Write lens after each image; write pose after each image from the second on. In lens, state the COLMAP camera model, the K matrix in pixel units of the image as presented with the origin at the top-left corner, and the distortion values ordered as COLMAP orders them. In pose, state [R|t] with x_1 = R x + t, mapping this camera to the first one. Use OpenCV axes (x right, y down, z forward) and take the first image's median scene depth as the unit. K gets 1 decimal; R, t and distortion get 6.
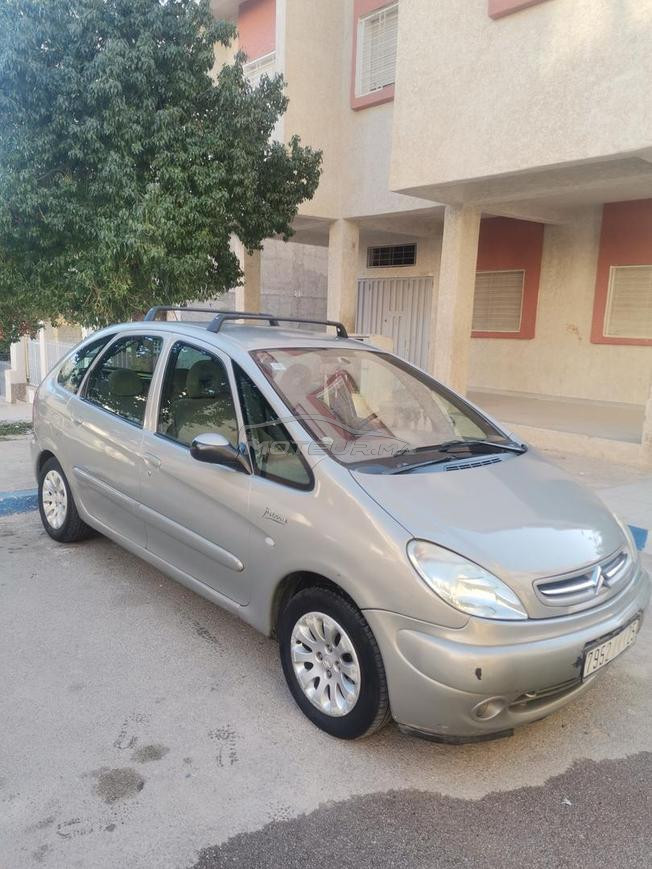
lens RADIAL K [[655.6, 0, 326.0], [0, 655.6, 434.5], [0, 0, 1]] dist [0.067803, -0.070354]
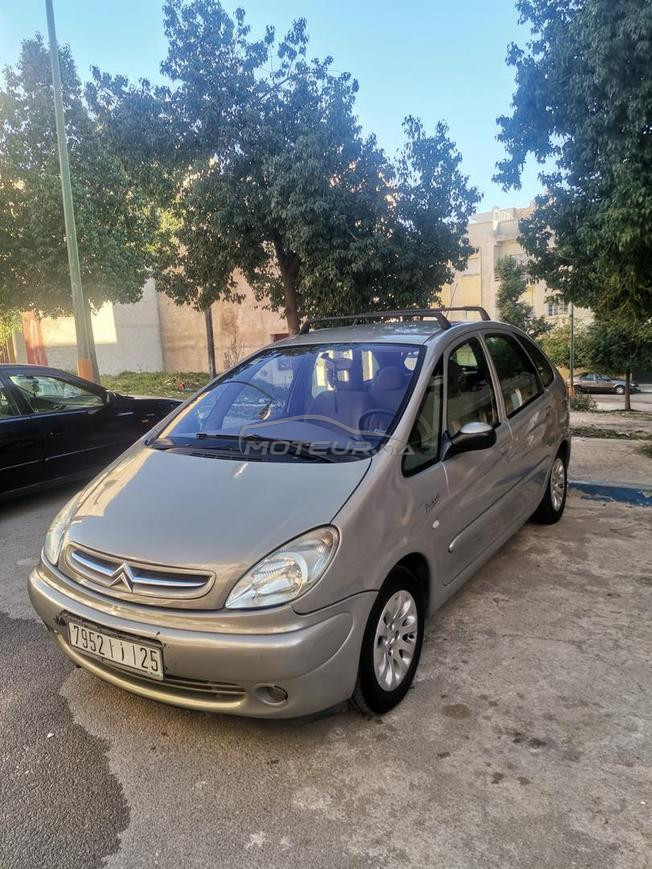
lens RADIAL K [[655.6, 0, 326.0], [0, 655.6, 434.5], [0, 0, 1]] dist [0.067803, -0.070354]
pose [[0.212132, 0.090912, -0.973003, 0.558767], [-0.100780, 0.992390, 0.070752, -0.032471], [0.972030, 0.083051, 0.219680, 0.426824]]
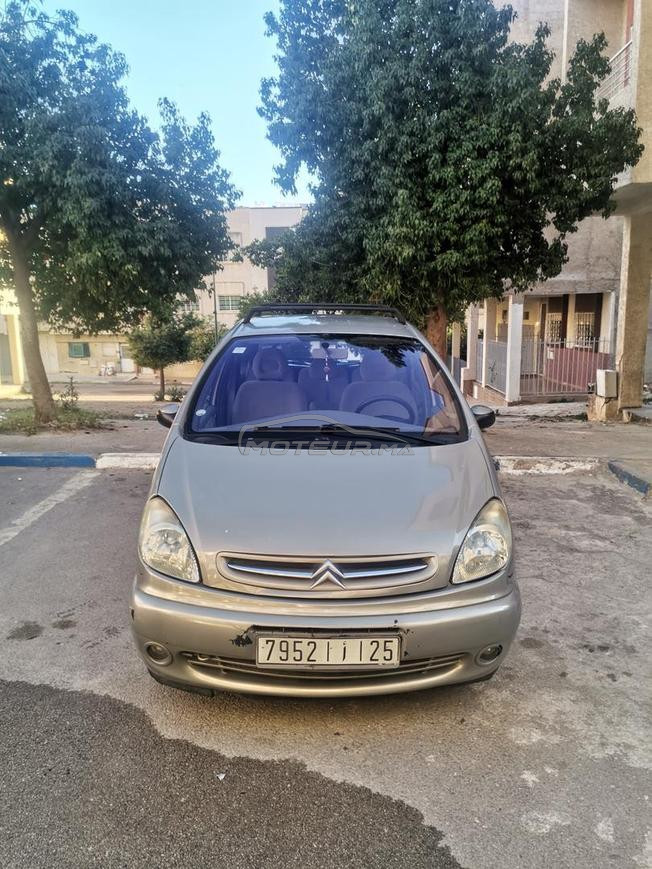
lens RADIAL K [[660.3, 0, 326.0], [0, 660.3, 434.5], [0, 0, 1]] dist [0.079418, -0.092174]
pose [[0.722094, 0.072437, -0.687992, 0.411967], [-0.075566, 0.996811, 0.025641, 0.002190], [0.687656, 0.033474, 0.725265, 0.133877]]
